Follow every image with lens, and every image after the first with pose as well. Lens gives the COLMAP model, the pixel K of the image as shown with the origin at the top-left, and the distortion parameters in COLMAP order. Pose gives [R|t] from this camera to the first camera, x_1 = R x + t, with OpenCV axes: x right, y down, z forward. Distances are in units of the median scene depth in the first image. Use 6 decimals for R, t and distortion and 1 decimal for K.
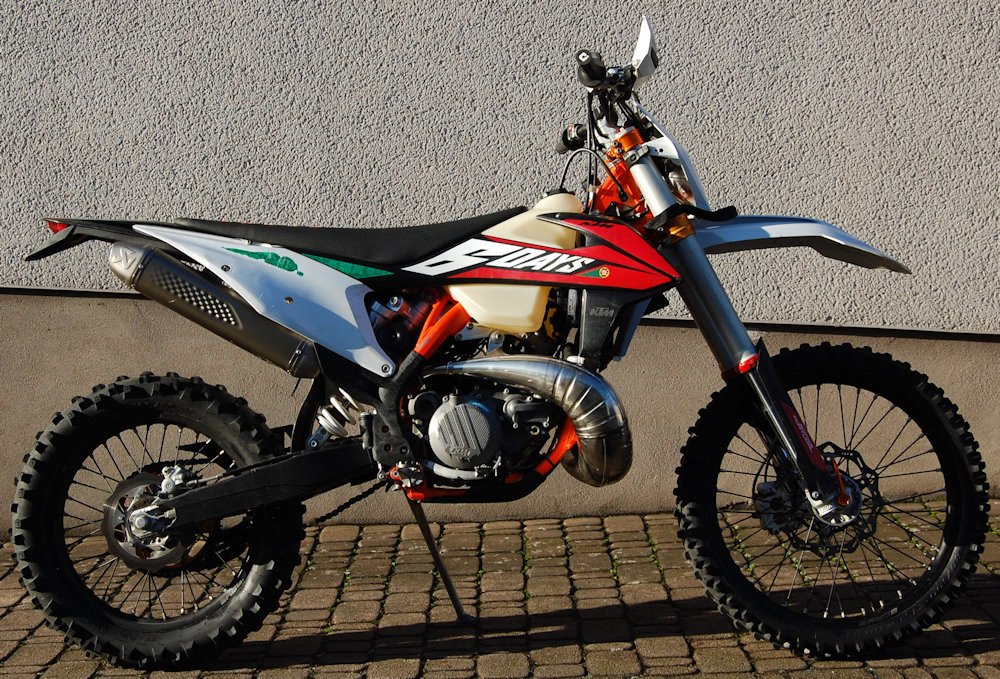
lens RADIAL K [[1352.3, 0, 500.0], [0, 1352.3, 339.5], [0, 0, 1]] dist [-0.114821, 0.000995]
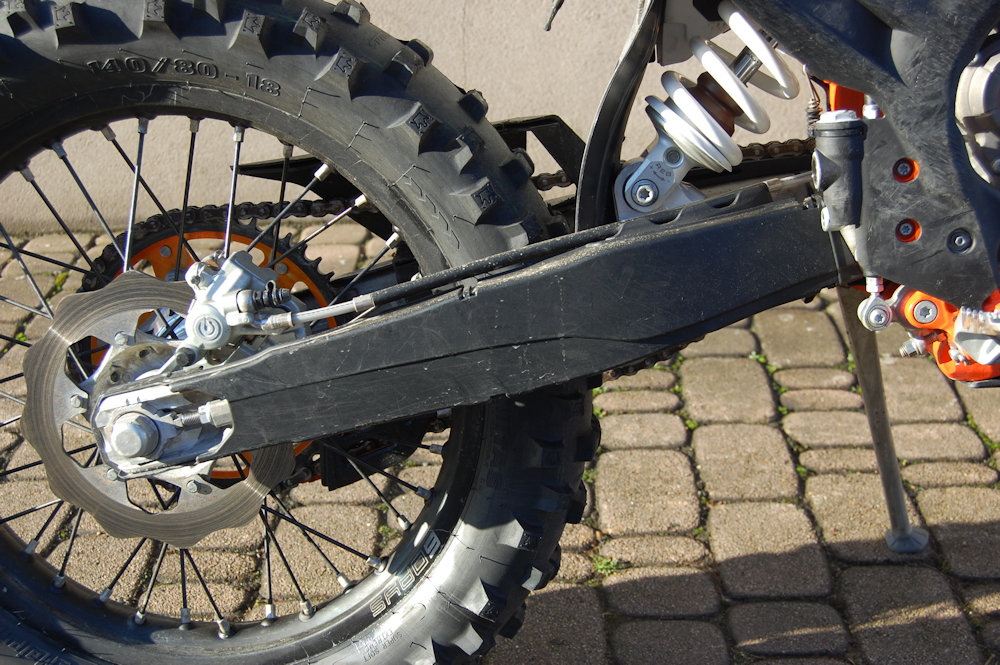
lens RADIAL K [[1296.3, 0, 545.3], [0, 1296.3, 333.9], [0, 0, 1]] dist [-0.045379, -0.026725]
pose [[0.999494, 0.023798, -0.021089, -0.157443], [-0.015637, 0.945350, 0.325683, 0.007349], [0.027687, -0.325189, 0.945244, 0.701719]]
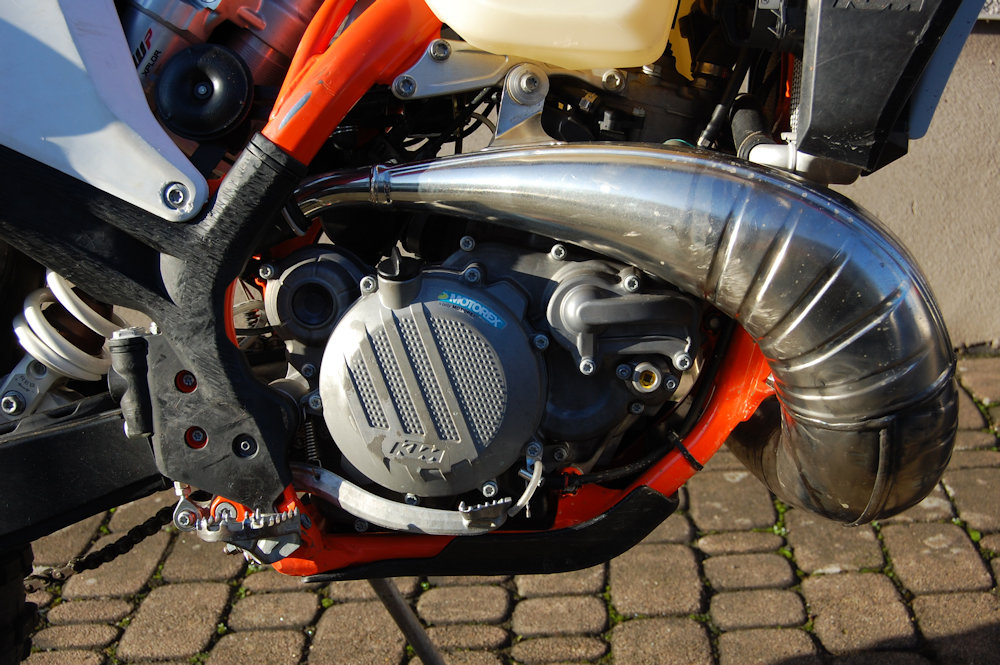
lens RADIAL K [[1324.4, 0, 500.0], [0, 1324.4, 332.5], [0, 0, 1]] dist [-0.054116, 0.024988]
pose [[0.998583, -0.010640, -0.052151, 0.007520], [0.021630, 0.976381, 0.214972, -0.011961], [0.048632, -0.215796, 0.975227, 0.687905]]
